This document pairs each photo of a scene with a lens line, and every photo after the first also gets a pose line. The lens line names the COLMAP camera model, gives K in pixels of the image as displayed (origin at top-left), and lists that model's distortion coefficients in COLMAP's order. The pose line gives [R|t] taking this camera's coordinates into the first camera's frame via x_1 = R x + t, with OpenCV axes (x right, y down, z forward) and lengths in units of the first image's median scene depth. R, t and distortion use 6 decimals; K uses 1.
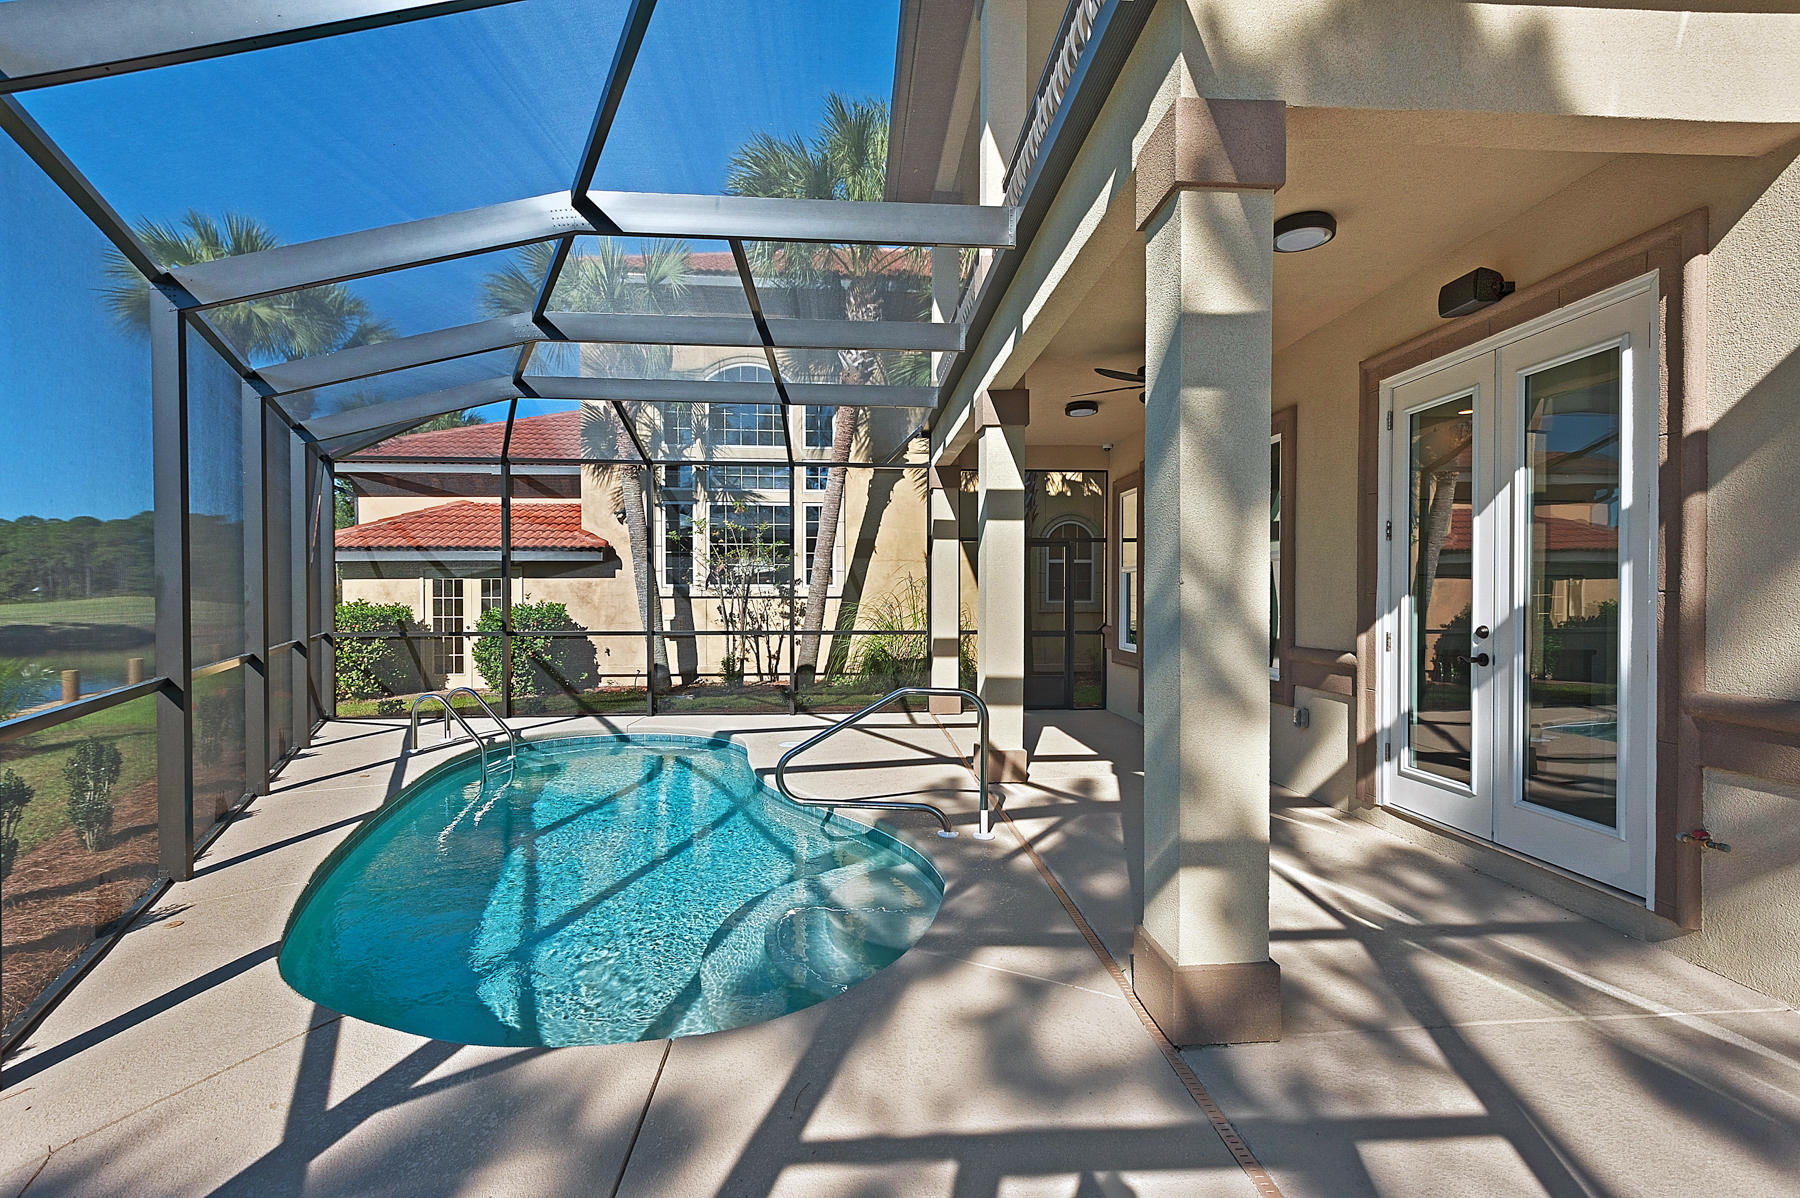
lens RADIAL K [[807.4, 0, 919.0], [0, 807.4, 601.1], [0, 0, 1]] dist [0.028984, -0.014954]
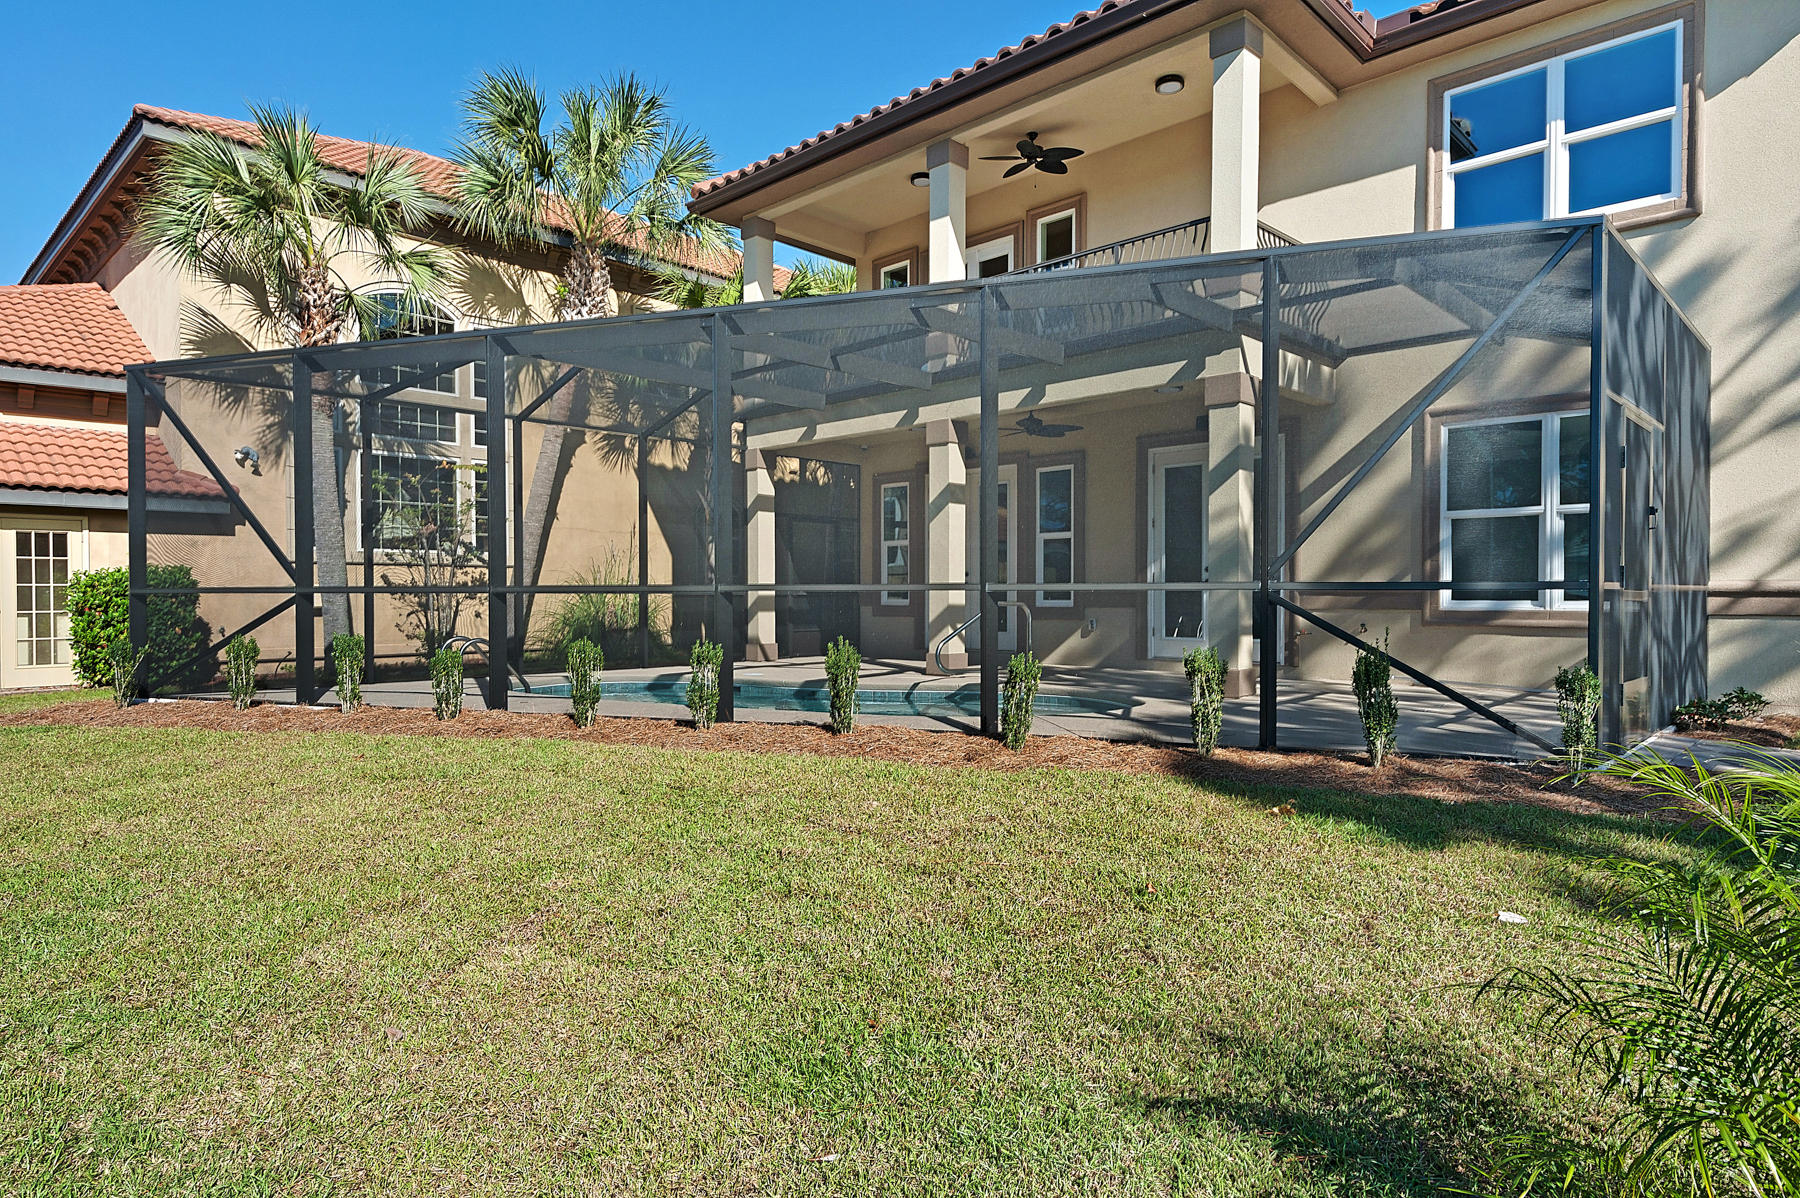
lens RADIAL K [[1038.3, 0, 905.6], [0, 1038.3, 602.7], [0, 0, 1]] dist [0.016601, -0.005469]
pose [[0.737683, -0.011291, 0.675053, -0.584673], [0.008287, 0.999936, 0.007670, 0.032864], [-0.675097, -0.000064, 0.737729, -0.173701]]
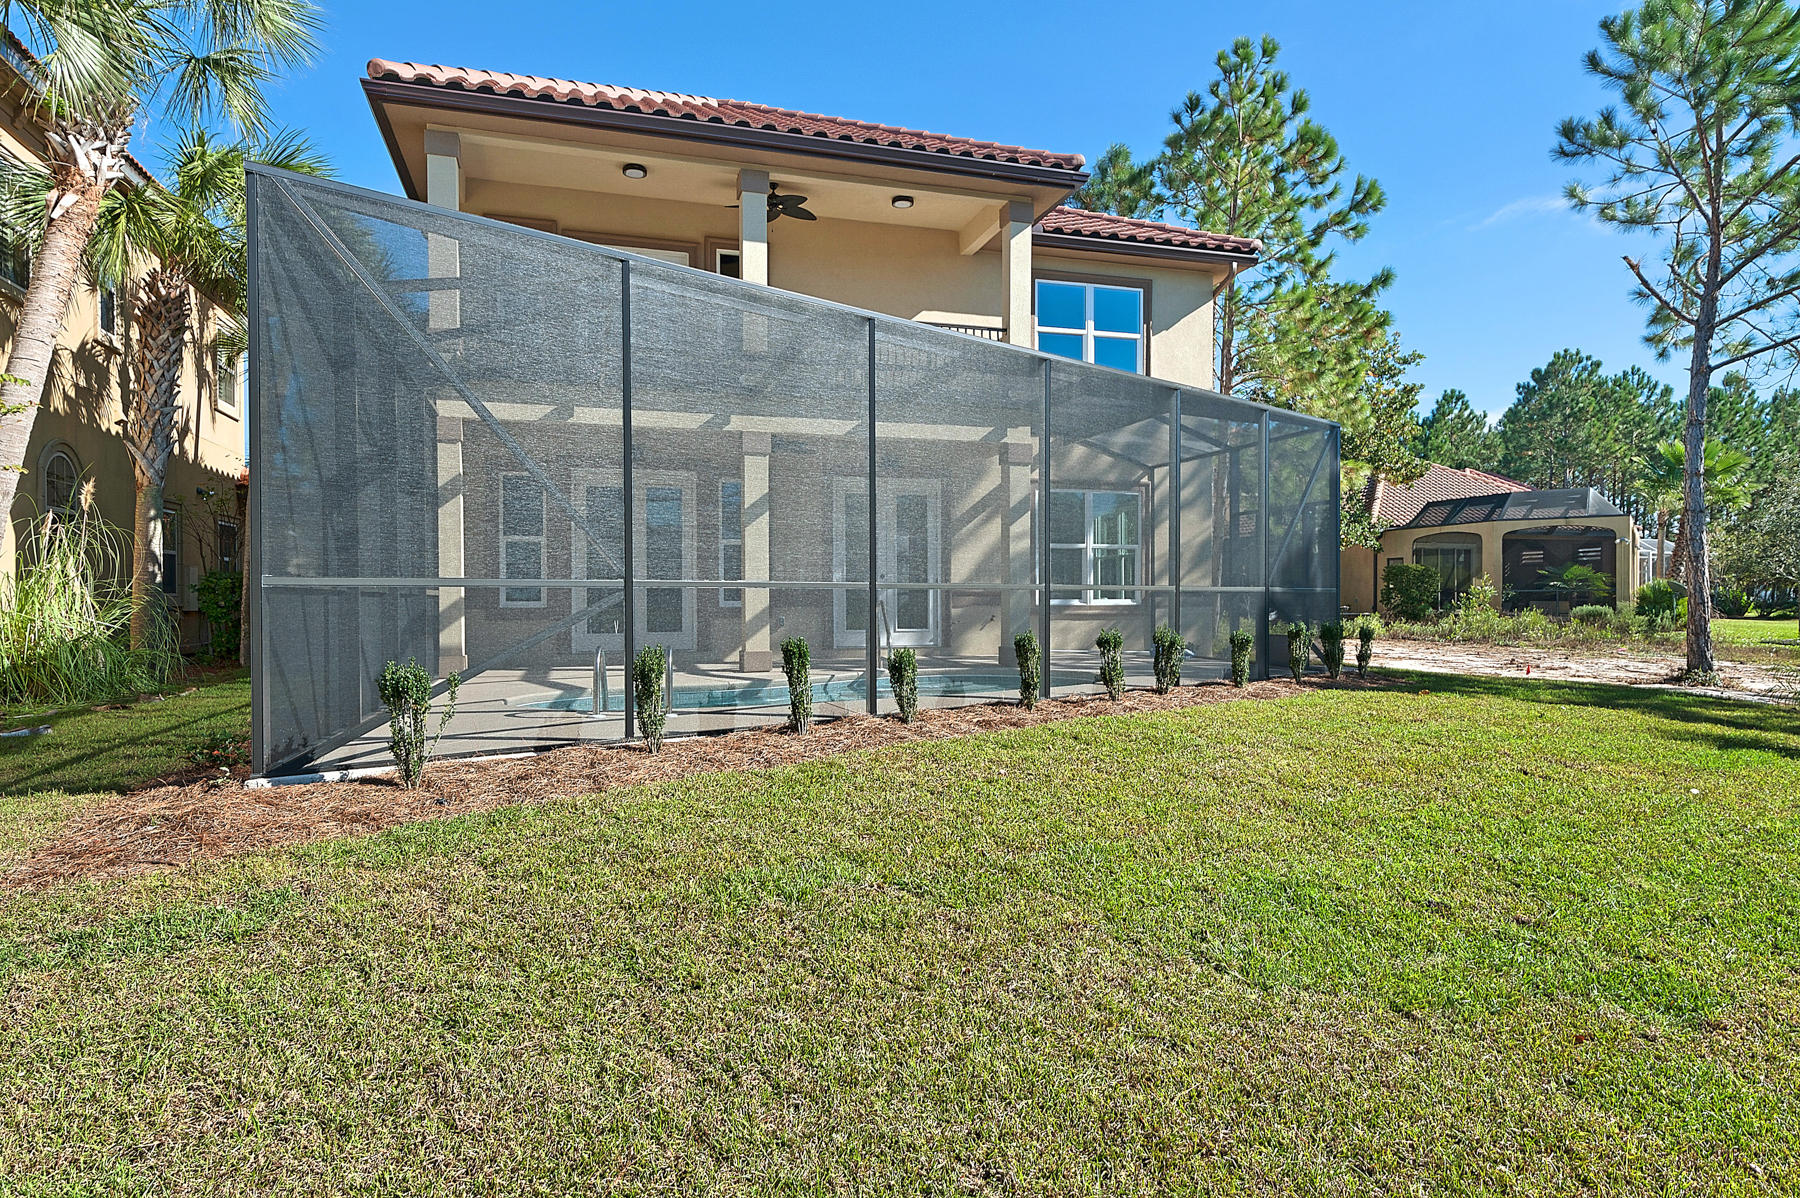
lens RADIAL K [[1038.3, 0, 888.9], [0, 1038.3, 598.6], [0, 0, 1]] dist [0.016601, -0.005469]
pose [[-0.220195, -0.008058, 0.975423, -0.920332], [0.005318, 0.999941, 0.009461, 0.027851], [-0.975441, 0.007270, -0.220139, 0.564002]]
